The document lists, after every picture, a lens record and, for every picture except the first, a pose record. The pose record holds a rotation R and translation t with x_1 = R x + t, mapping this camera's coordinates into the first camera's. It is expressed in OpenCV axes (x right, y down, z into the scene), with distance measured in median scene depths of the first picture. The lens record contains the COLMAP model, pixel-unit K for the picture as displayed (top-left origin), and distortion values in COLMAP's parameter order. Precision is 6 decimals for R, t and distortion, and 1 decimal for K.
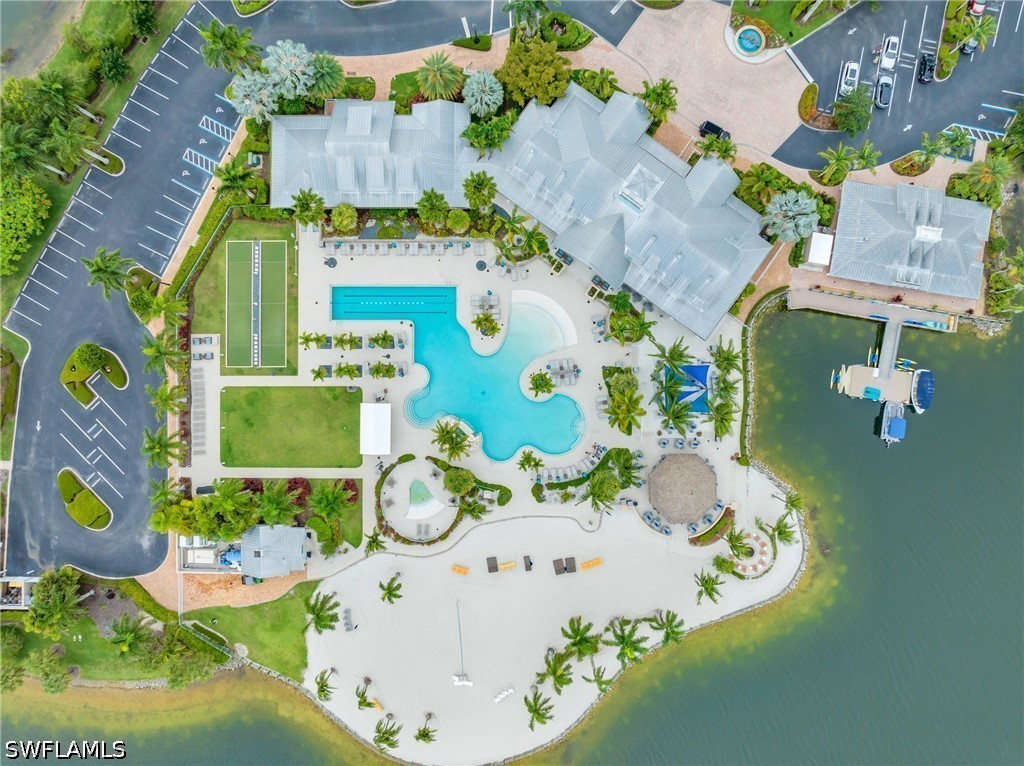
lens RADIAL K [[721.9, 0, 512.0], [0, 721.9, 383.0], [0, 0, 1]] dist [-0.058420, 0.000682]
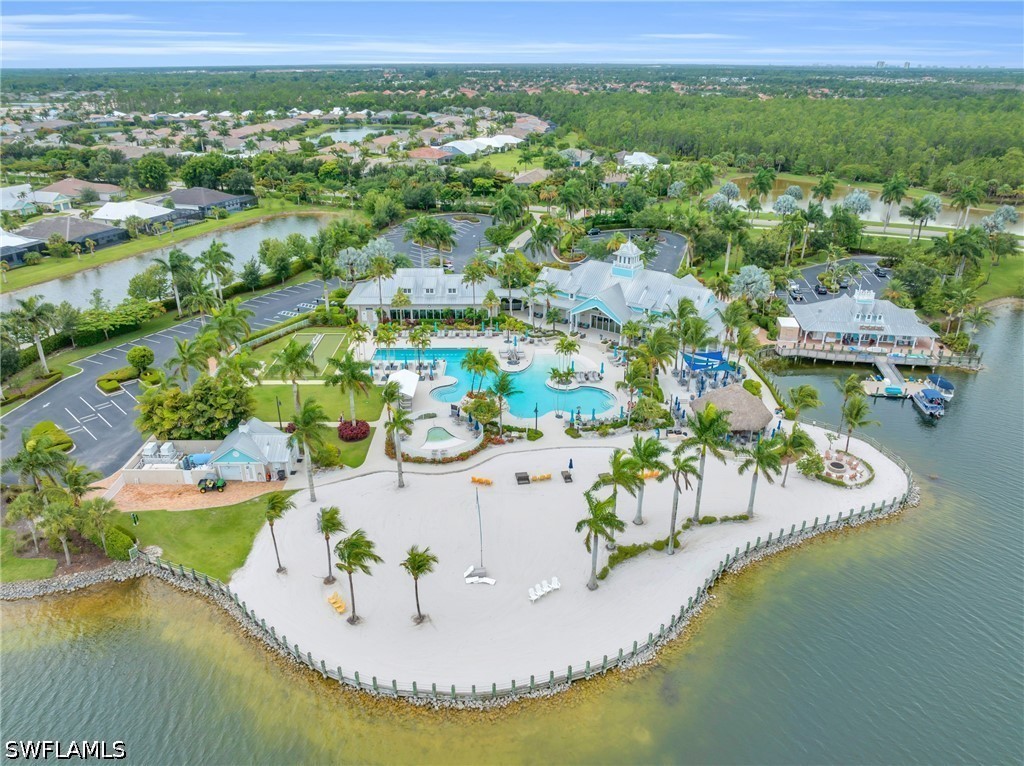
lens RADIAL K [[721.9, 0, 512.0], [0, 721.9, 383.0], [0, 0, 1]] dist [-0.058420, 0.000682]
pose [[0.999976, -0.004890, 0.004812, -0.042363], [0.006377, 0.404087, -0.914698, 0.942583], [0.002529, 0.914708, 0.404108, 0.587567]]
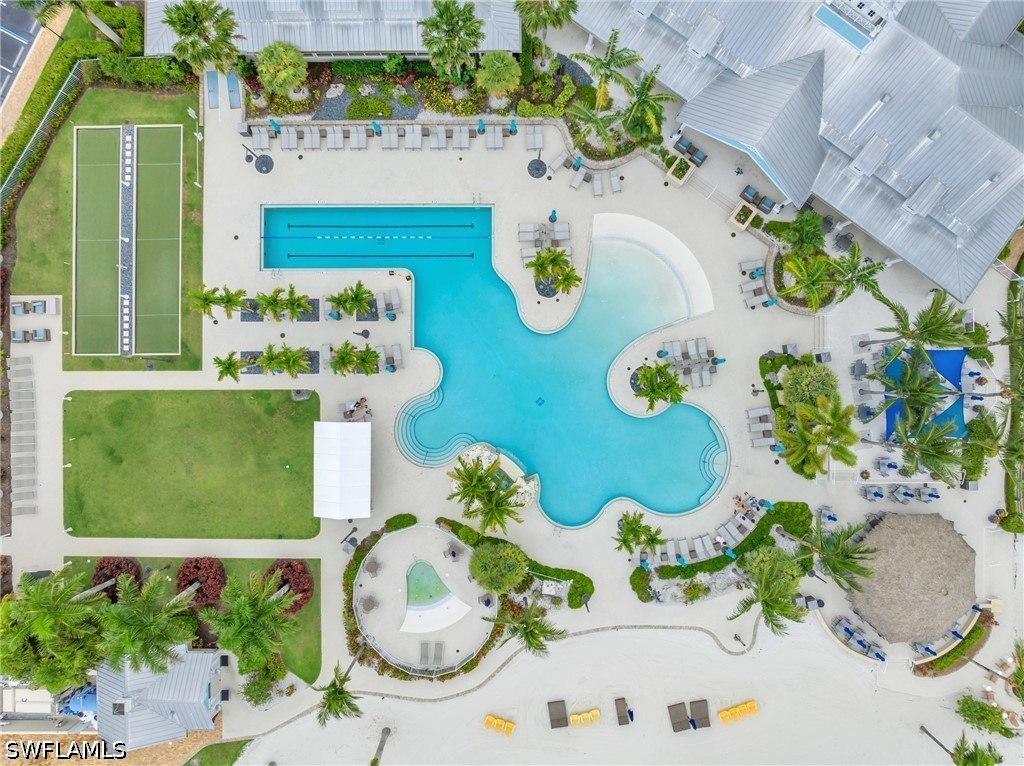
lens RADIAL K [[721.9, 0, 512.0], [0, 721.9, 383.0], [0, 0, 1]] dist [-0.058420, 0.000682]
pose [[0.999998, -0.001807, 0.000460, -0.062701], [0.001808, 0.999998, -0.000918, 0.000116], [-0.000459, 0.000919, 0.999999, 0.458385]]
